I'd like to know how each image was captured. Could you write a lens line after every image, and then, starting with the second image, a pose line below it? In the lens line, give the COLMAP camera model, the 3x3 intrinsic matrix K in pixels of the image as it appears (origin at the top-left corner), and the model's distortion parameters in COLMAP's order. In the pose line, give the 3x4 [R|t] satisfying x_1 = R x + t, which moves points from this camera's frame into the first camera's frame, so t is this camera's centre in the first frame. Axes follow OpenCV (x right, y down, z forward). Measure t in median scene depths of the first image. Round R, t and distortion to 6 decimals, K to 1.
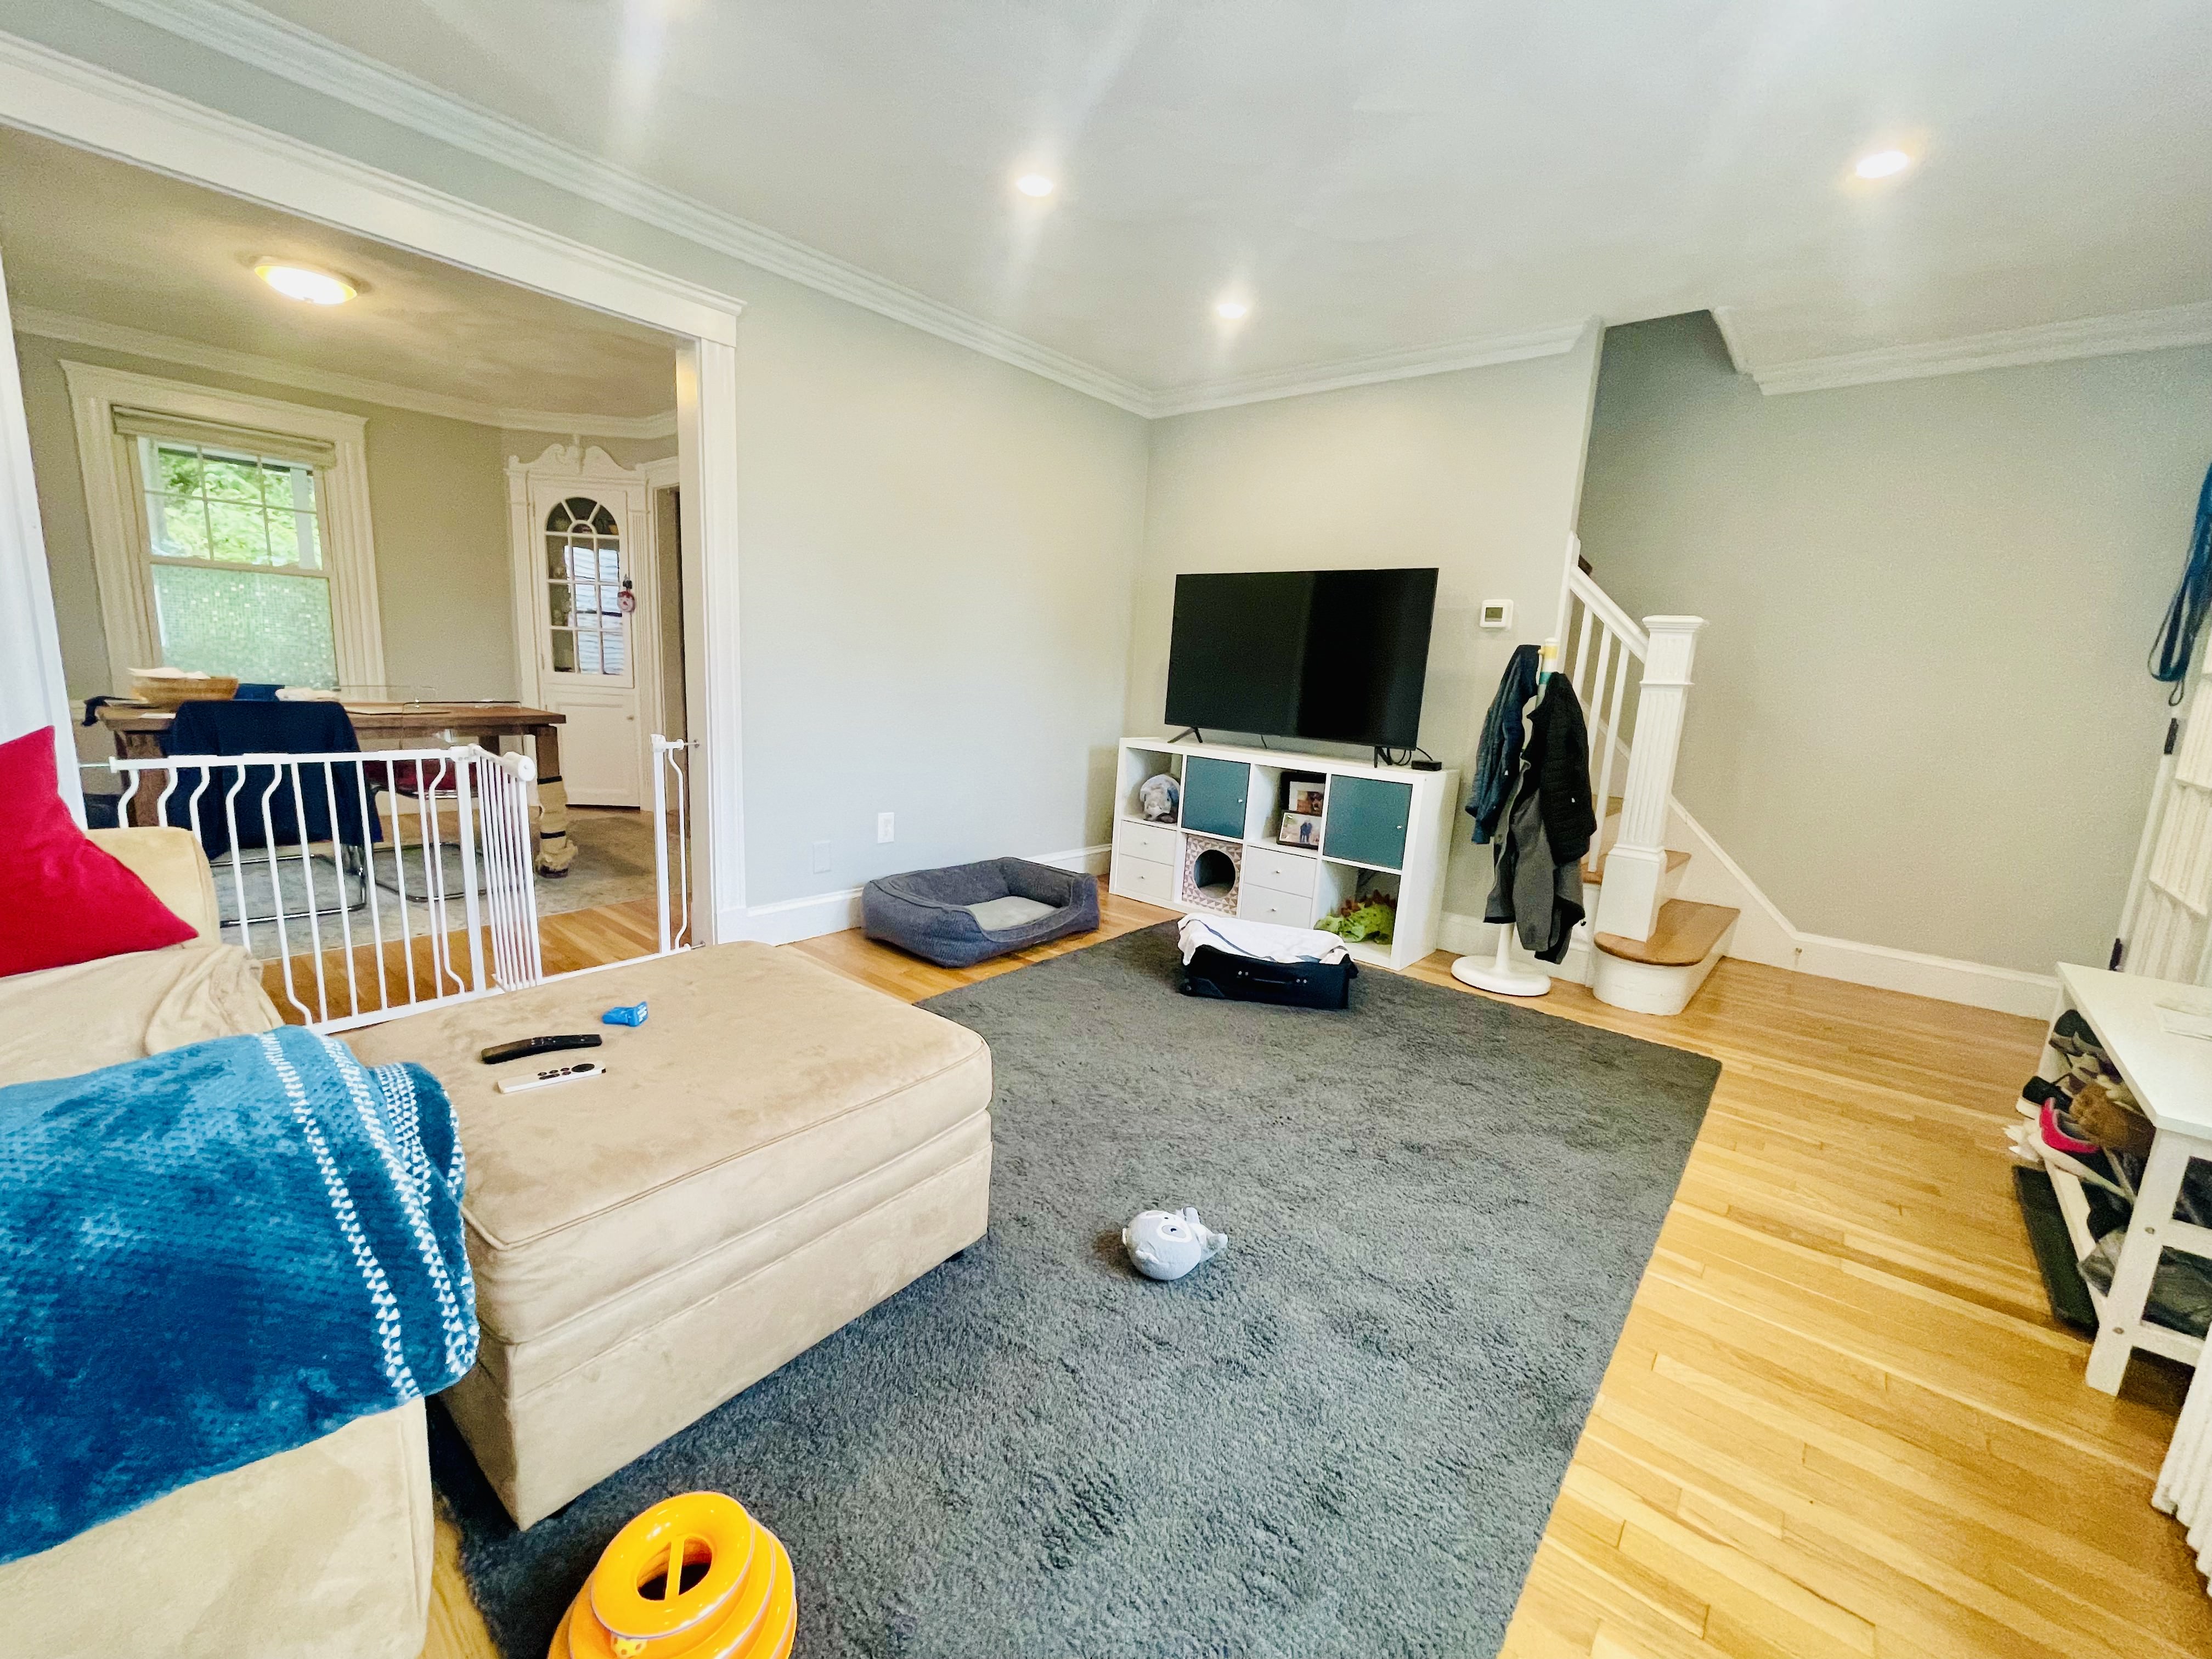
lens RADIAL K [[891.1, 0, 1100.8], [0, 891.1, 824.7], [0, 0, 1]] dist [-0.003556, -0.000089]
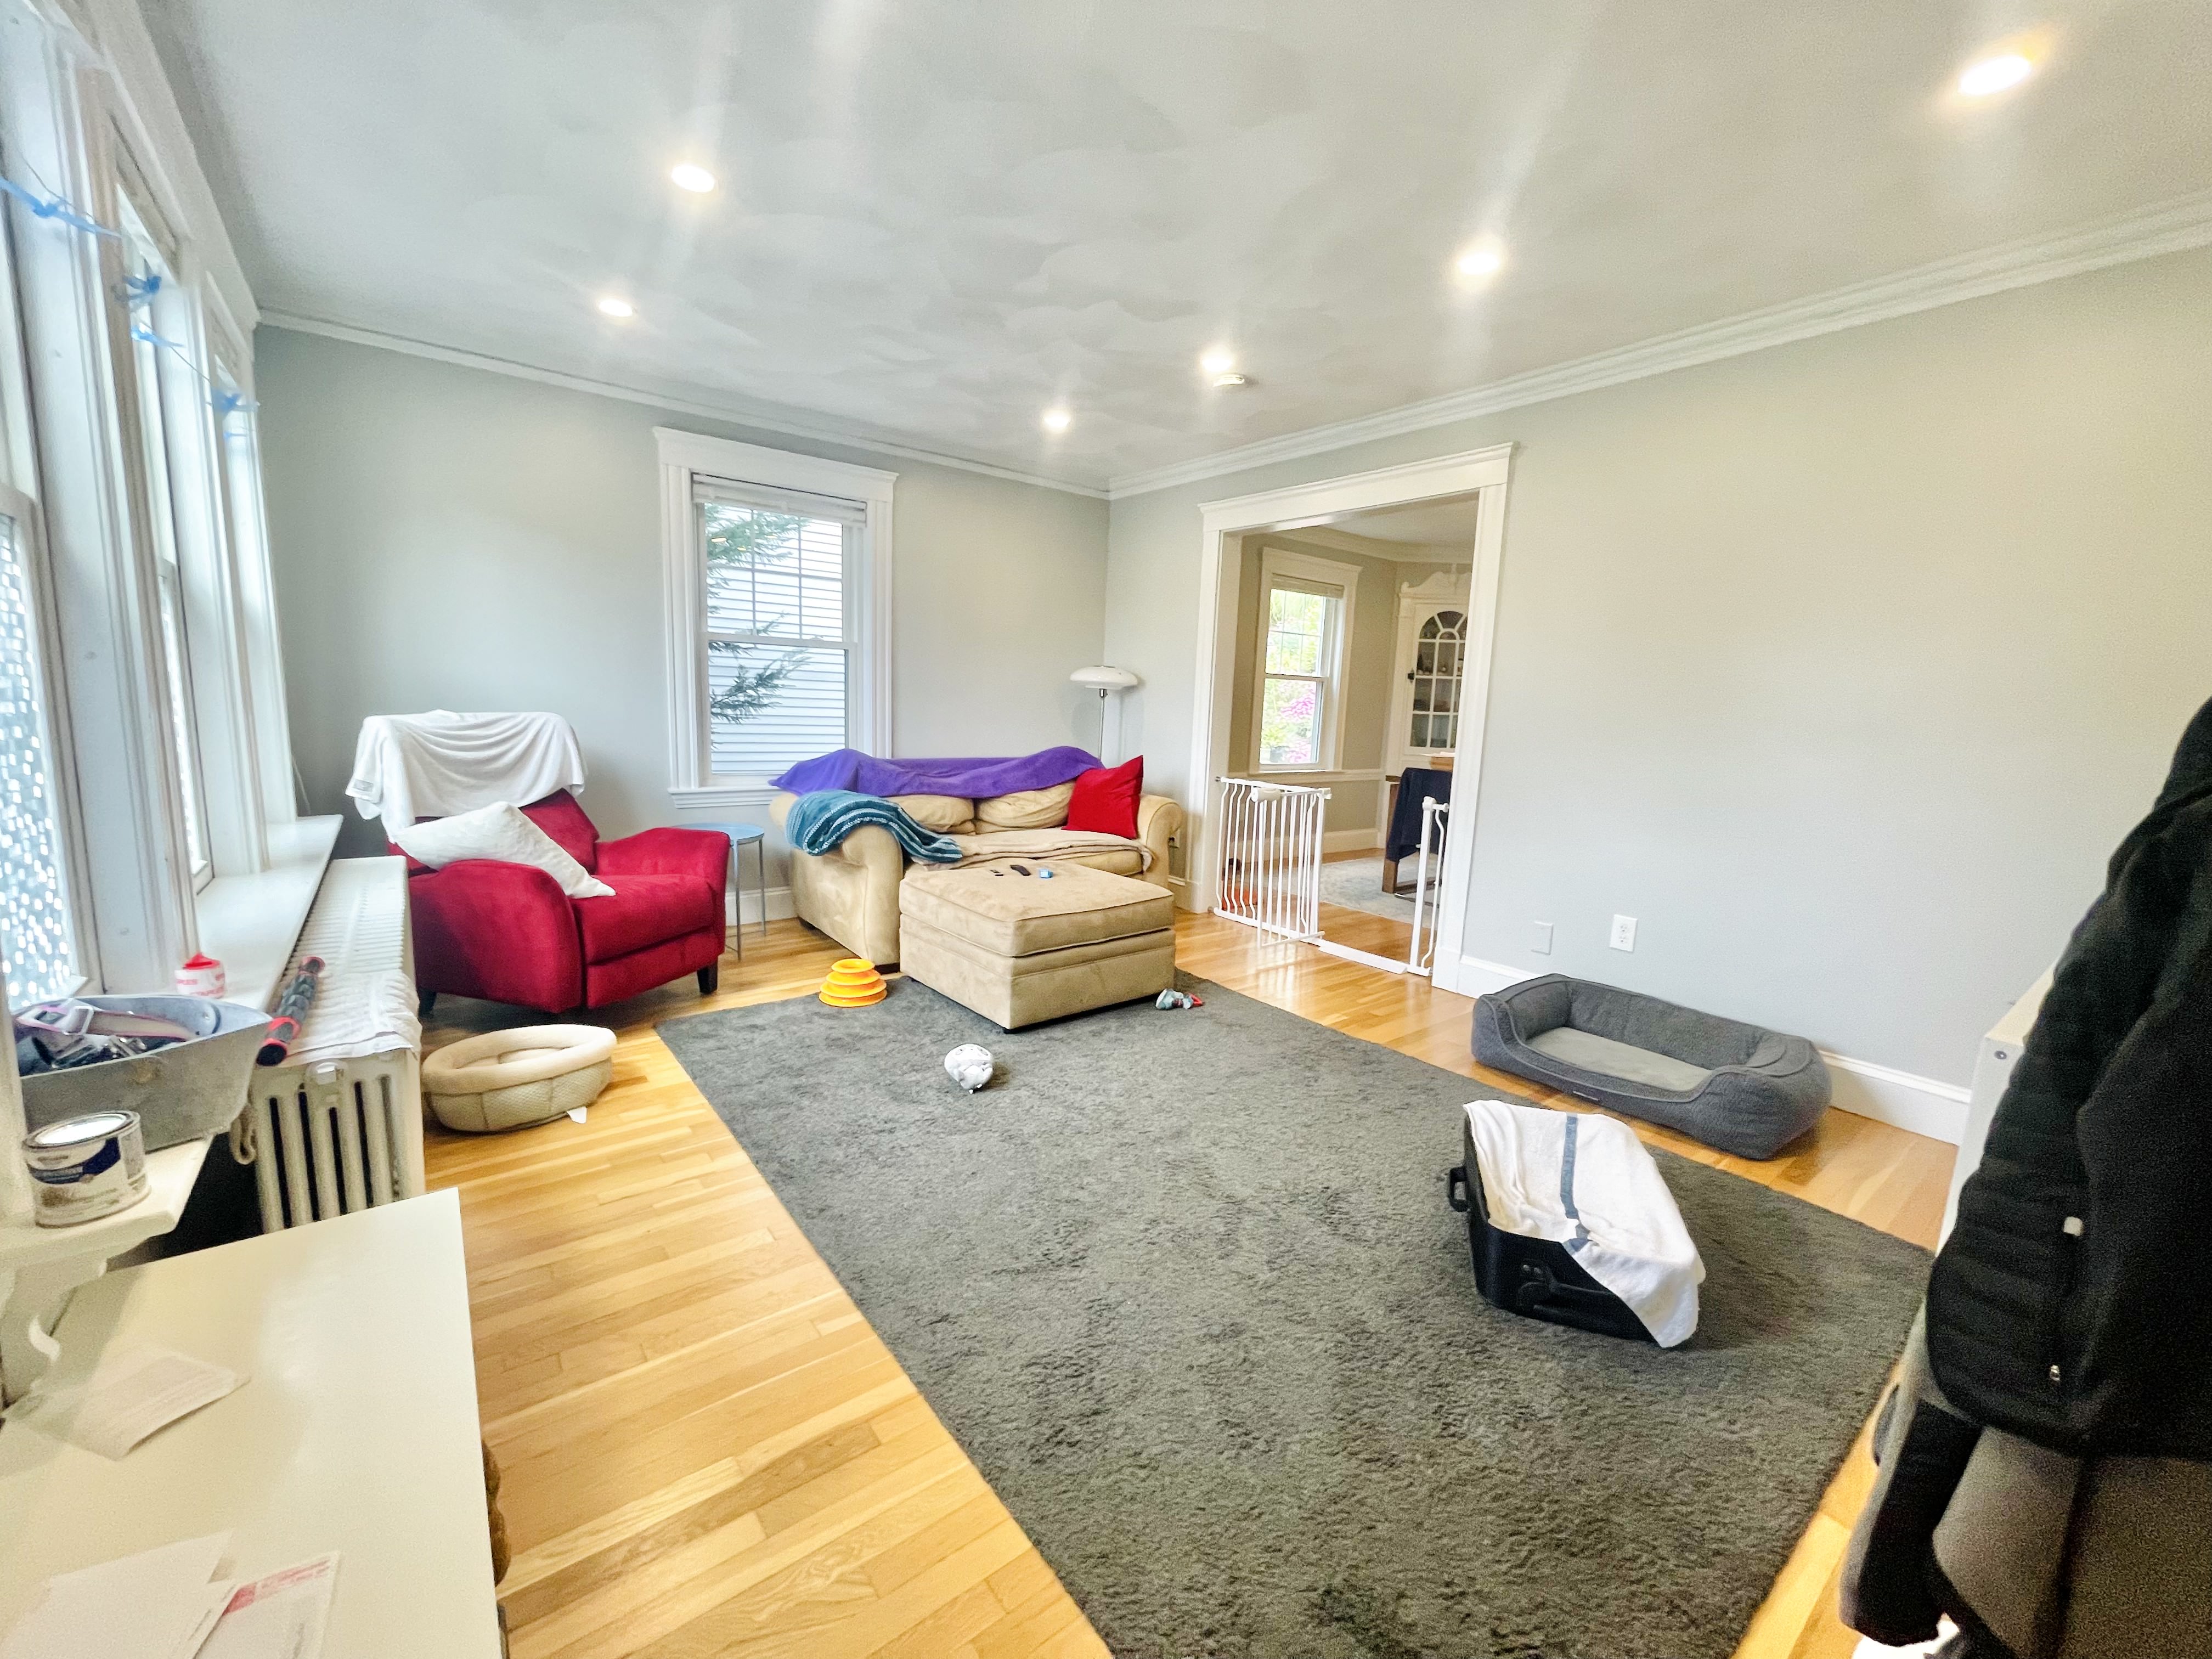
lens RADIAL K [[891.1, 0, 1100.8], [0, 891.1, 824.7], [0, 0, 1]] dist [-0.003556, -0.000089]
pose [[-0.203300, 0.079344, -0.975896, 1.077343], [-0.219498, 0.967649, 0.124400, -0.145287], [0.954196, 0.239497, -0.179307, 0.957582]]
